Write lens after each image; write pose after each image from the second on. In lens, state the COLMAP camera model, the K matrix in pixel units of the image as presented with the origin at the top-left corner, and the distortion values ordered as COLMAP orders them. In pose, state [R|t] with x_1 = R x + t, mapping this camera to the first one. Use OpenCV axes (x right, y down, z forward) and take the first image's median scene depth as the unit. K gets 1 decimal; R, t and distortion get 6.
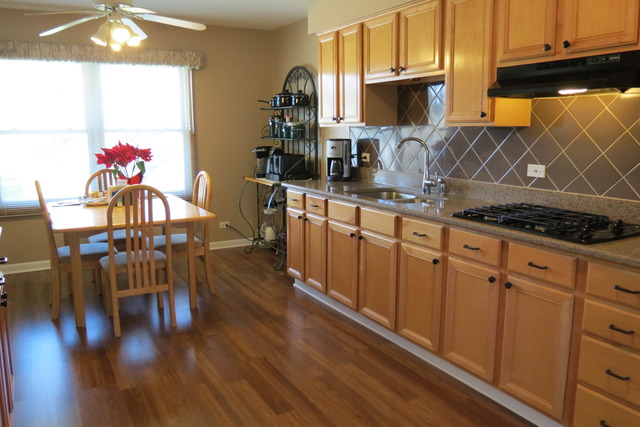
lens RADIAL K [[521.1, 0, 319.7], [0, 521.1, 212.1], [0, 0, 1]] dist [-0.057798, 0.026844]
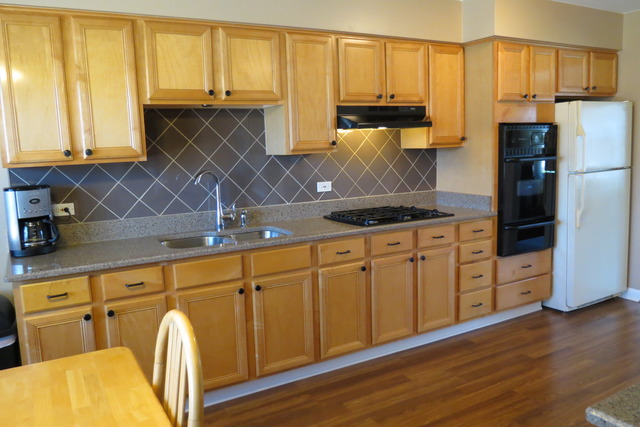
lens RADIAL K [[521.1, 0, 319.3], [0, 521.1, 214.1], [0, 0, 1]] dist [-0.057798, 0.026844]
pose [[-0.017038, -0.131687, 0.991145, -0.867626], [0.192259, 0.972359, 0.132496, -0.186959], [-0.981196, 0.192814, 0.008751, 1.011884]]
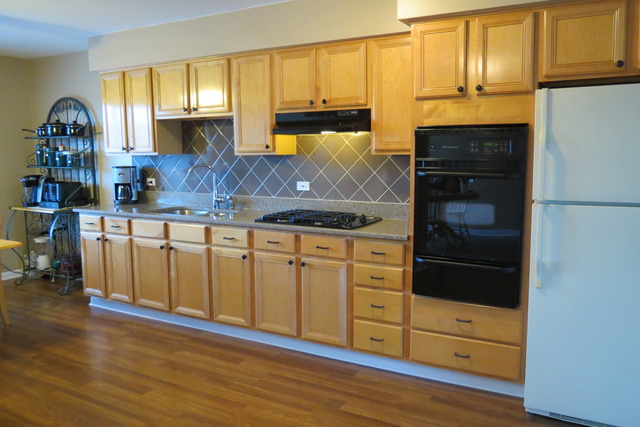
lens RADIAL K [[521.1, 0, 326.4], [0, 521.1, 214.3], [0, 0, 1]] dist [-0.057798, 0.026844]
pose [[0.850589, -0.068088, 0.521404, -0.271536], [0.088235, 0.996003, -0.013877, 0.021835], [-0.518375, 0.057810, 0.853197, -0.239263]]
